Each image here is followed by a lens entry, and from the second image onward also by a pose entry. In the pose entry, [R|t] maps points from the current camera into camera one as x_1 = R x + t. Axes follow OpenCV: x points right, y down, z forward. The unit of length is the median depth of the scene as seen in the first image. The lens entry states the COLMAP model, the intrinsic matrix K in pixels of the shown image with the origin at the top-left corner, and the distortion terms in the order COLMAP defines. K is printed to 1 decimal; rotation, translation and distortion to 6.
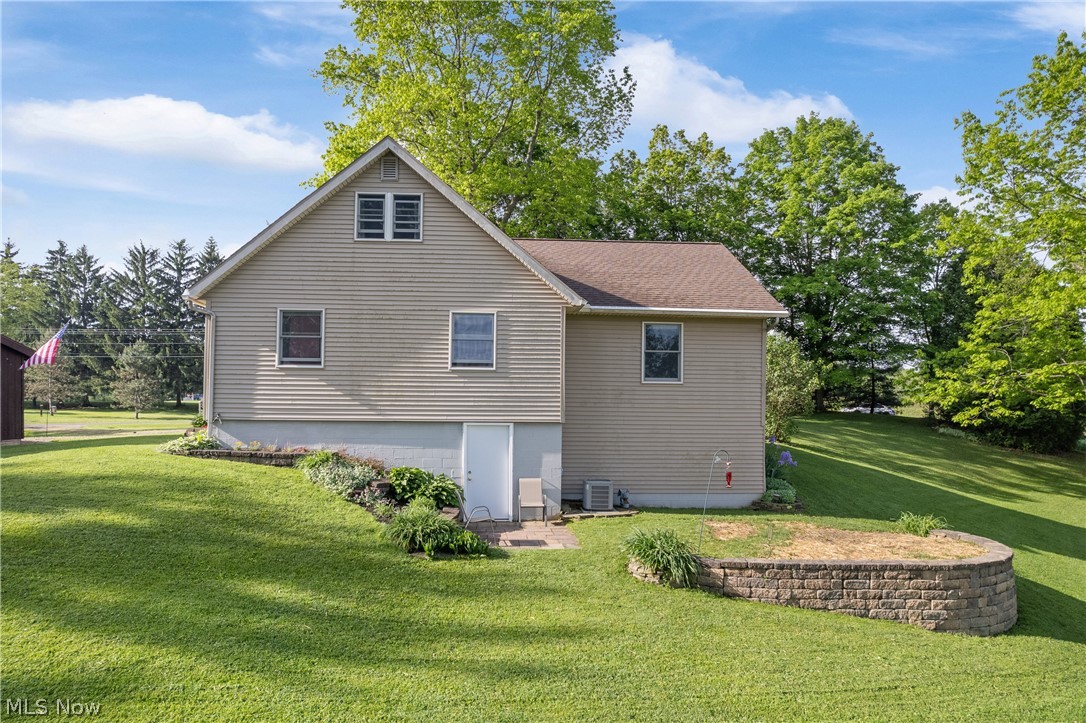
lens RADIAL K [[700.1, 0, 543.0], [0, 700.1, 361.5], [0, 0, 1]] dist [-0.052374, 0.076062]
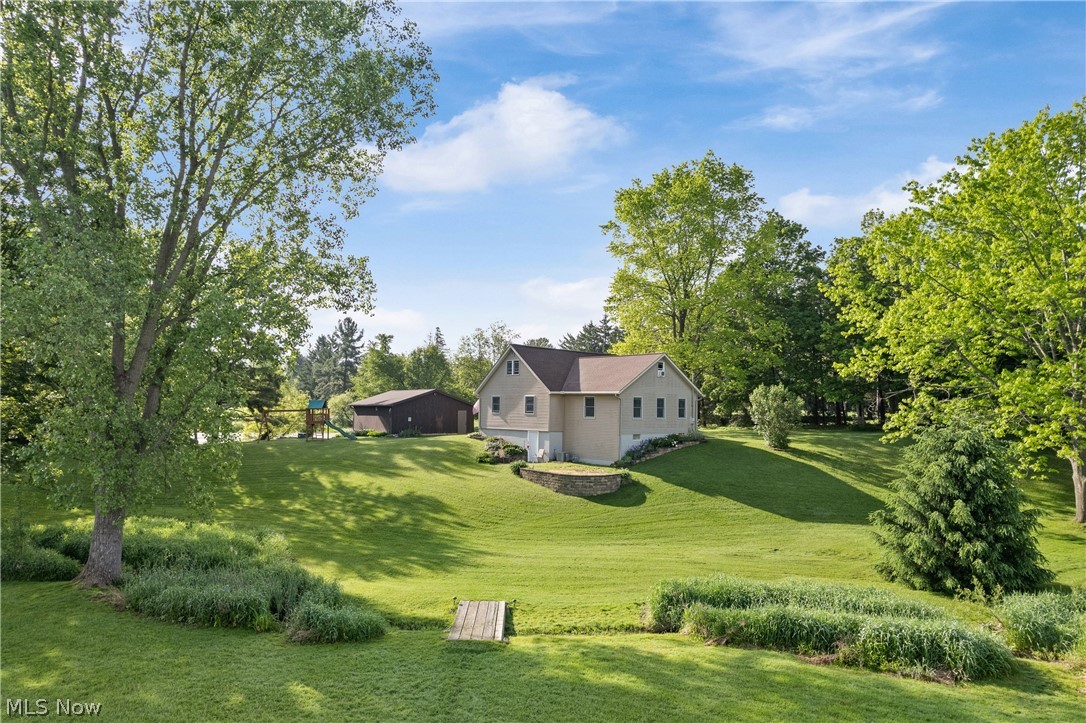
lens RADIAL K [[700.1, 0, 543.0], [0, 700.1, 361.5], [0, 0, 1]] dist [-0.052374, 0.076062]
pose [[0.588710, -0.054867, -0.806480, 2.550151], [0.034762, 0.998489, -0.042554, -0.090212], [0.807597, -0.002983, 0.589728, -0.843812]]
